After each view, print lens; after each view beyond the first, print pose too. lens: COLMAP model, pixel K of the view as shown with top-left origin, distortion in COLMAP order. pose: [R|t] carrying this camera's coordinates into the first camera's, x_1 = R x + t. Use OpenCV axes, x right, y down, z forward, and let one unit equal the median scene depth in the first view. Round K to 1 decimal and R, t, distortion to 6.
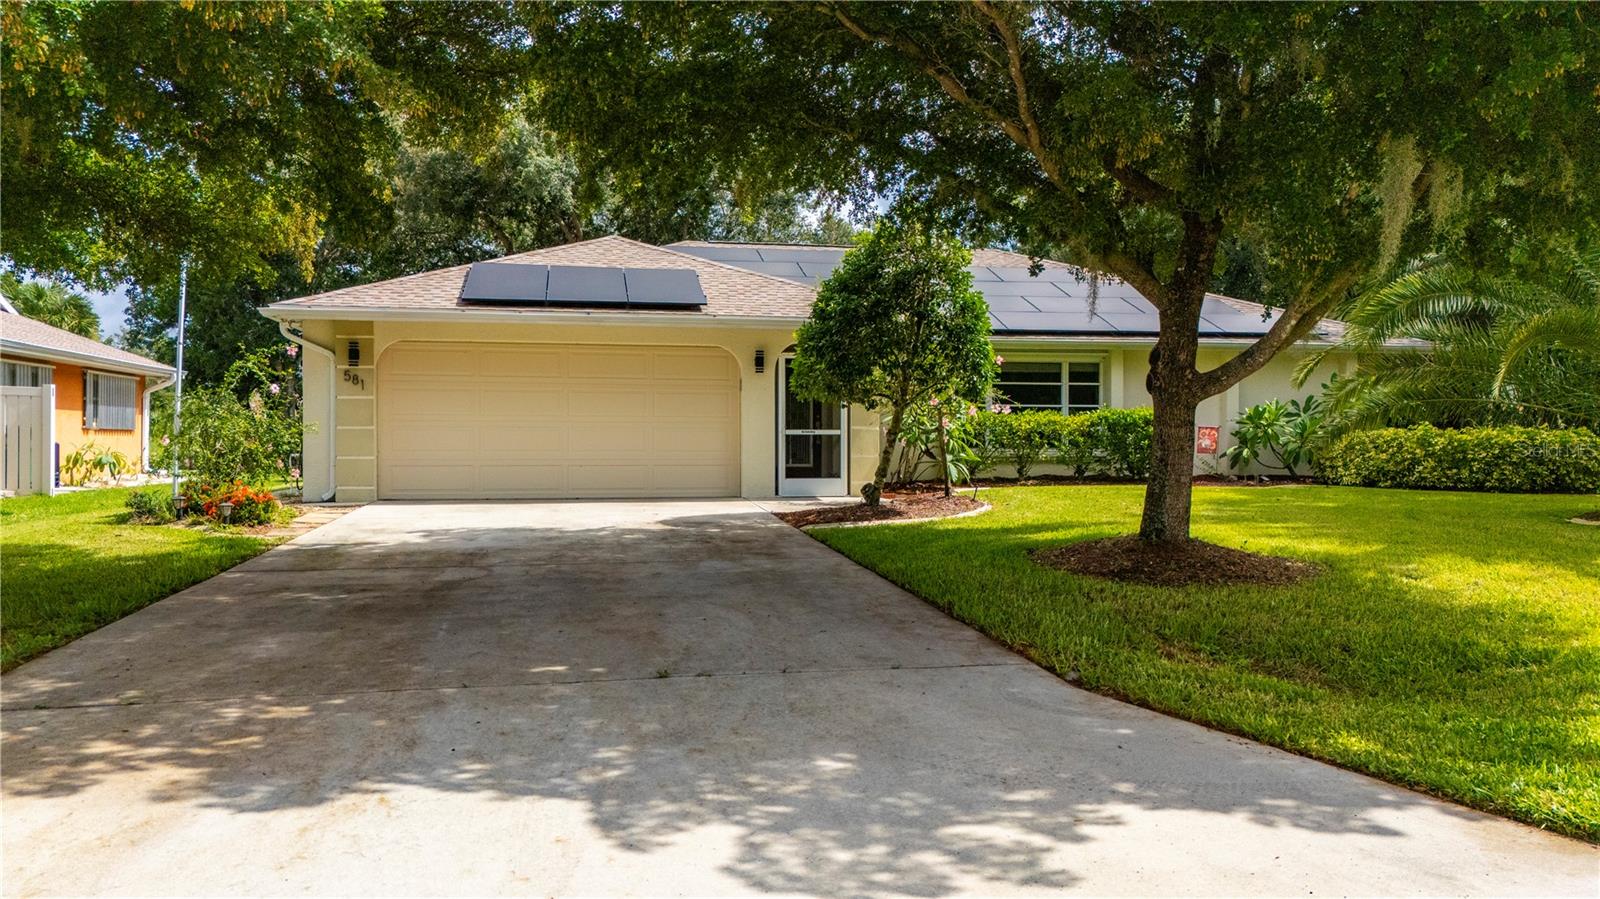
lens RADIAL K [[1180.5, 0, 800.0], [0, 1180.5, 449.5], [0, 0, 1]] dist [0.063587, -0.051442]
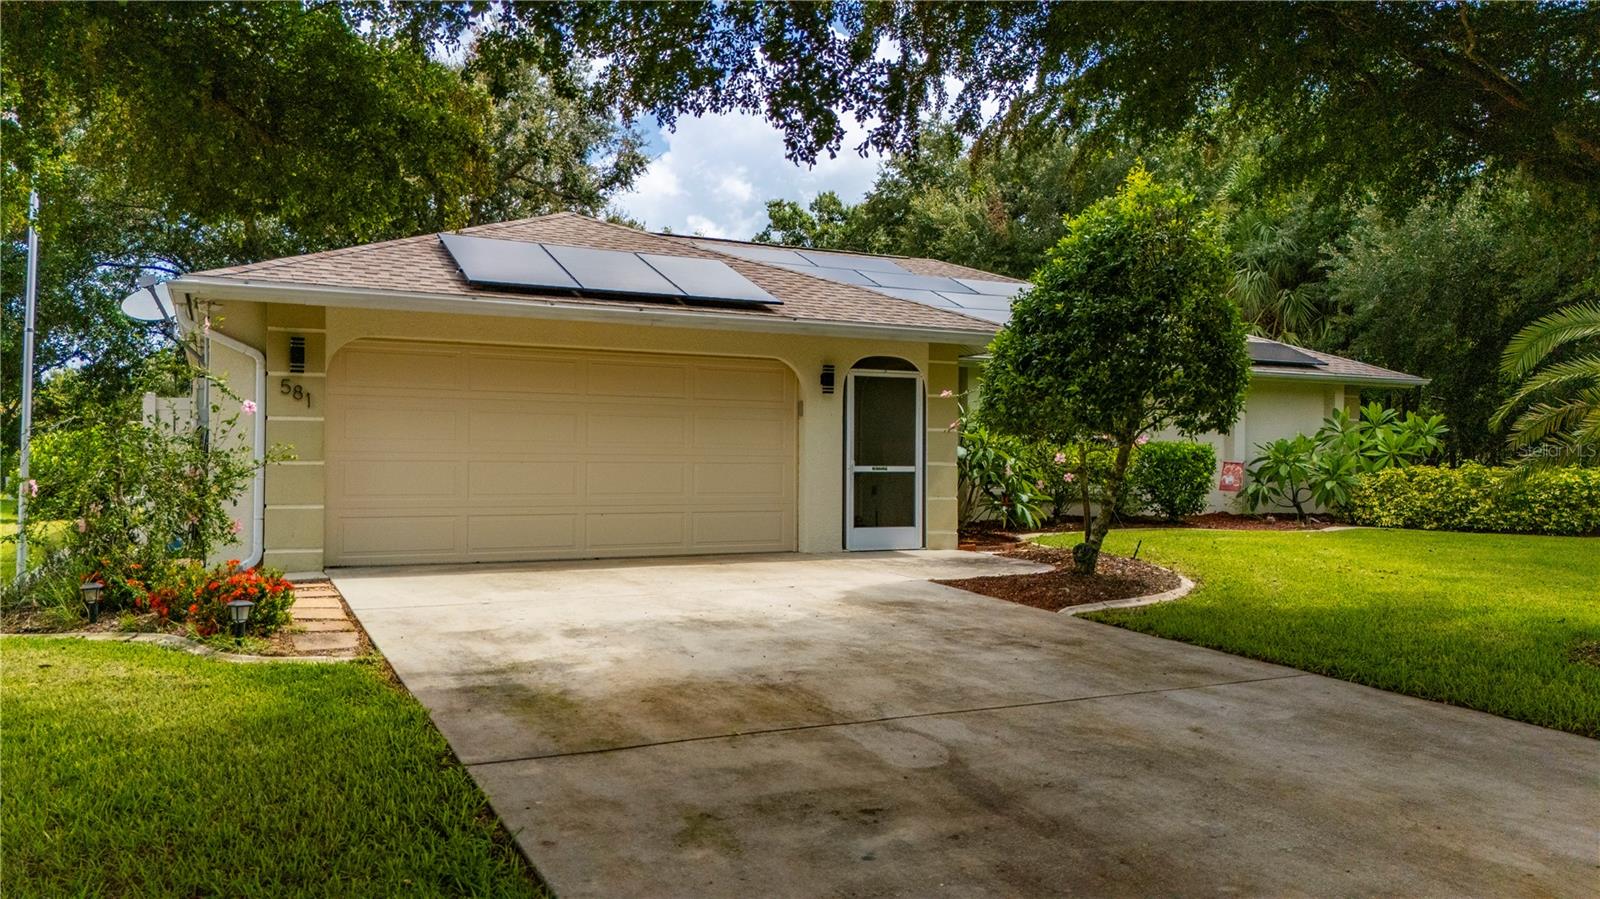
lens RADIAL K [[1166.8, 0, 762.5], [0, 1166.8, 453.8], [0, 0, 1]] dist [0.082084, -0.090252]
pose [[0.965487, 0.006899, 0.260360, -0.285015], [-0.004371, 0.999938, -0.010284, -0.017388], [-0.260415, 0.008791, 0.965457, 0.272945]]
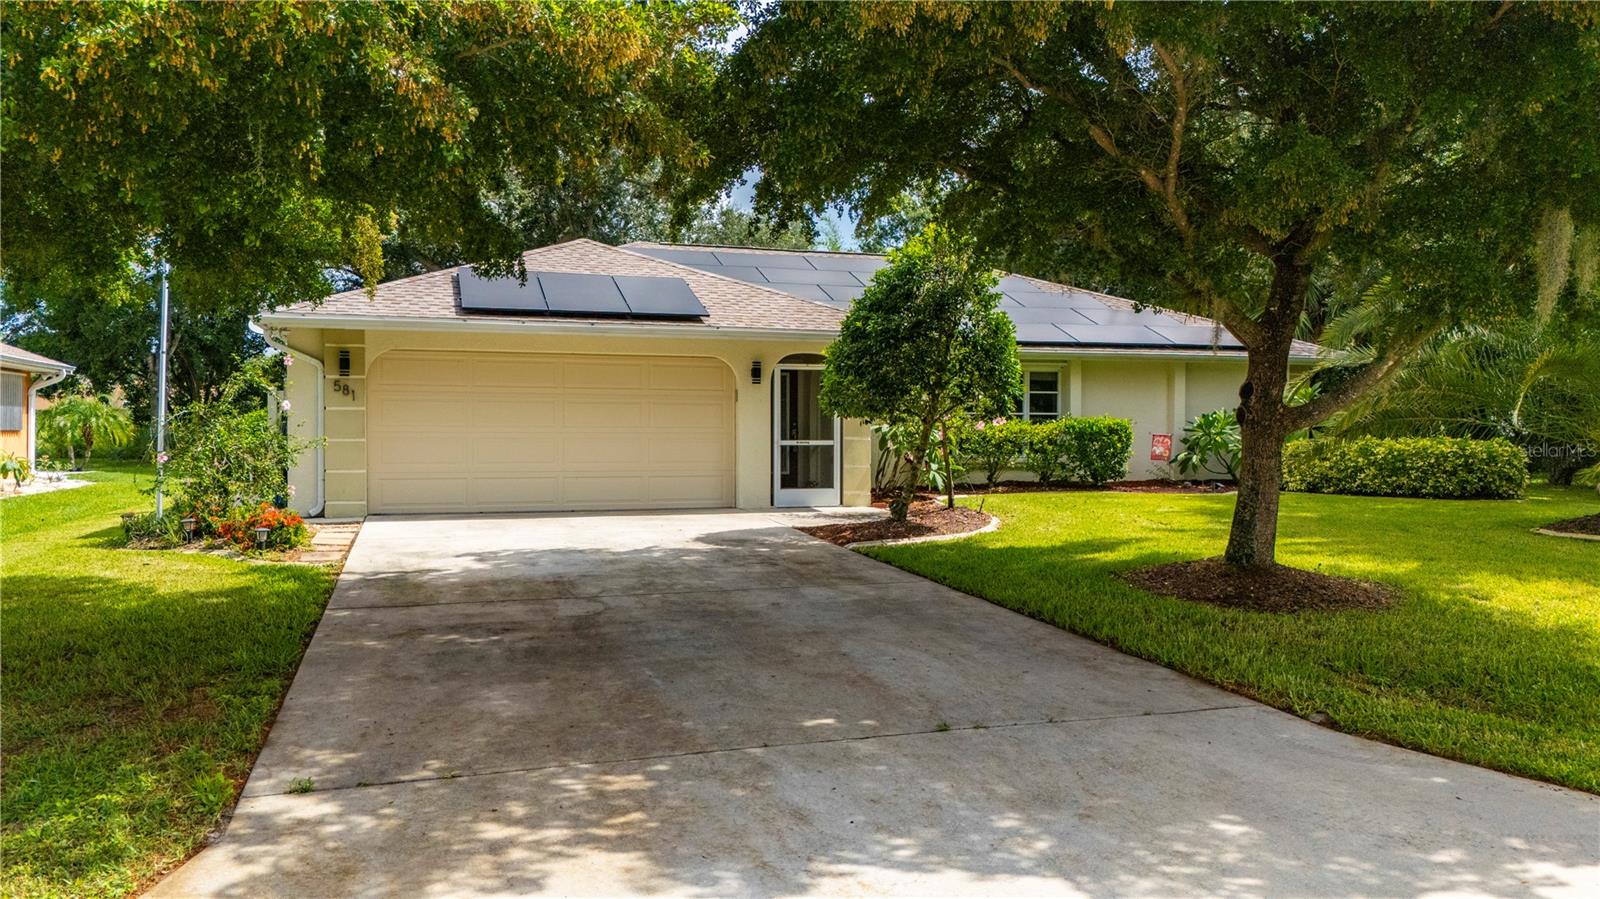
lens RADIAL K [[1180.5, 0, 800.0], [0, 1180.5, 449.5], [0, 0, 1]] dist [0.063587, -0.051442]
pose [[0.992169, -0.000546, 0.124900, -0.126473], [-0.000845, 0.999938, 0.011079, -0.021038], [-0.124898, -0.011098, 0.992107, 0.001019]]
